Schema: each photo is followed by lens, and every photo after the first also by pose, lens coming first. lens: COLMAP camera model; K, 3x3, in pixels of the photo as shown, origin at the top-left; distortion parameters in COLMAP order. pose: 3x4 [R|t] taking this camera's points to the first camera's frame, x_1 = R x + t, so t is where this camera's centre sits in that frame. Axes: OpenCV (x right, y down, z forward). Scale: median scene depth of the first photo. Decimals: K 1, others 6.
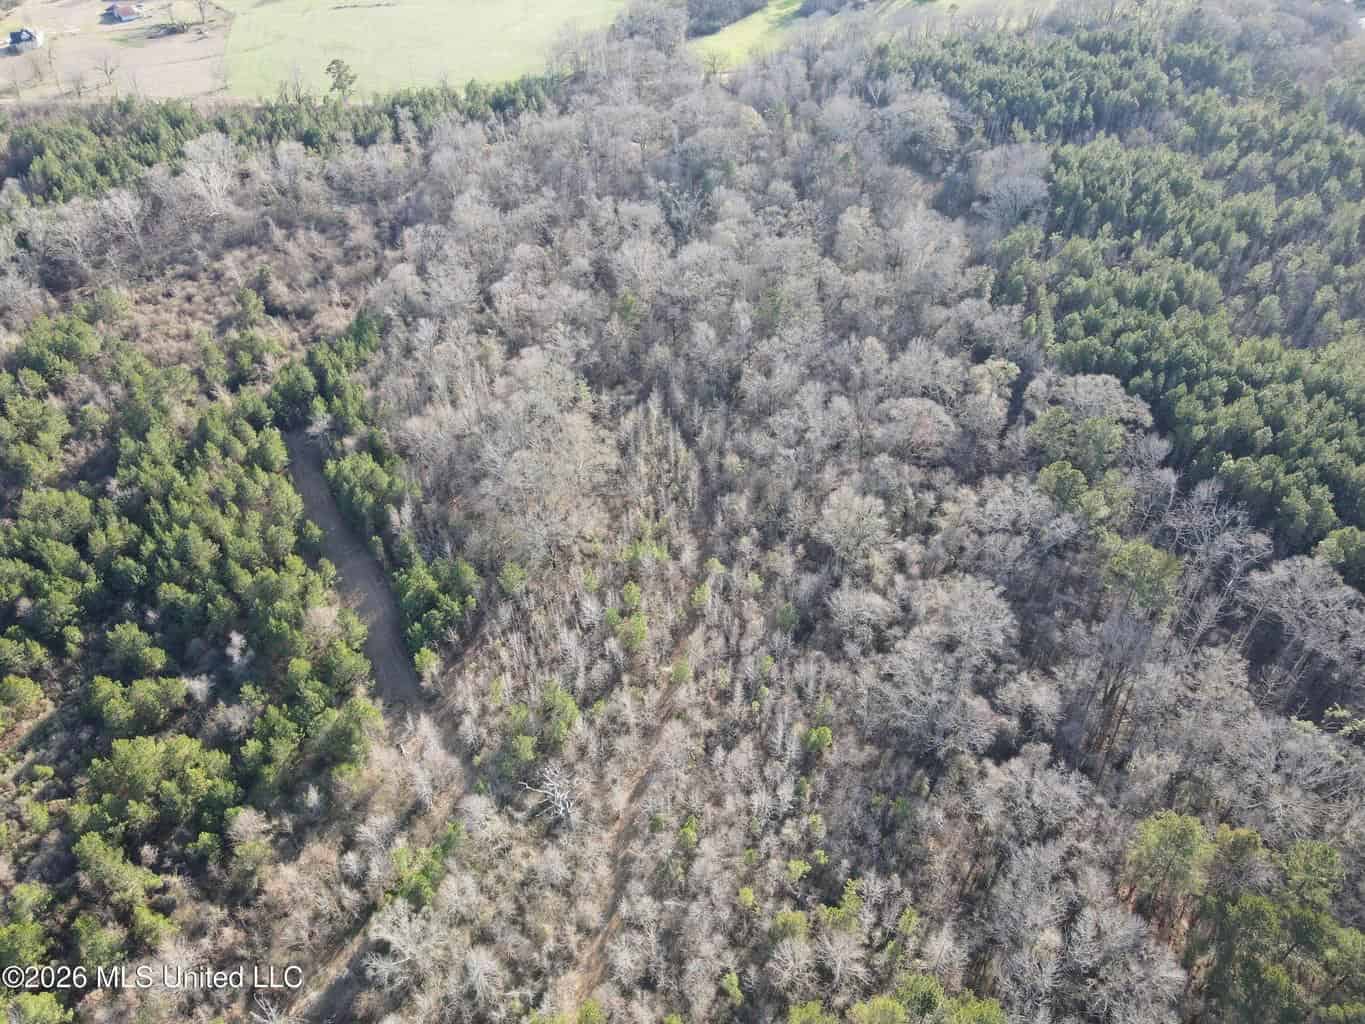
lens RADIAL K [[1013.4, 0, 692.5], [0, 1013.4, 510.5], [0, 0, 1]] dist [0.009477, 0.012412]
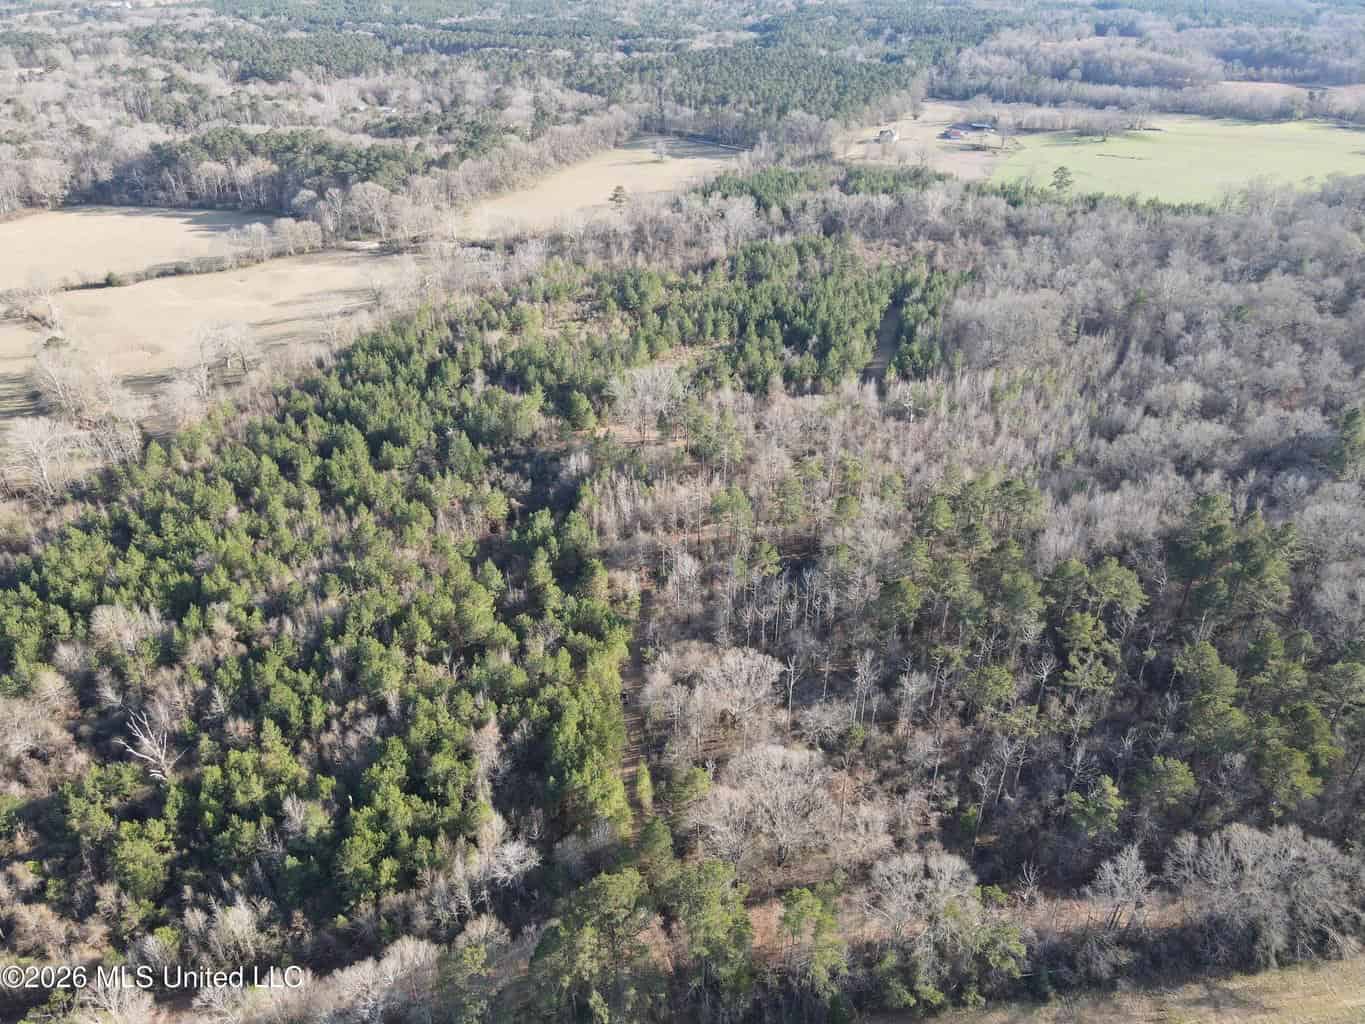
lens RADIAL K [[1013.4, 0, 680.0], [0, 1013.4, 518.5], [0, 0, 1]] dist [0.009477, 0.012412]
pose [[0.714159, 0.361039, -0.599690, 0.520618], [-0.464098, 0.885569, -0.019534, 0.470666], [0.524014, 0.292265, 0.799994, -0.462804]]
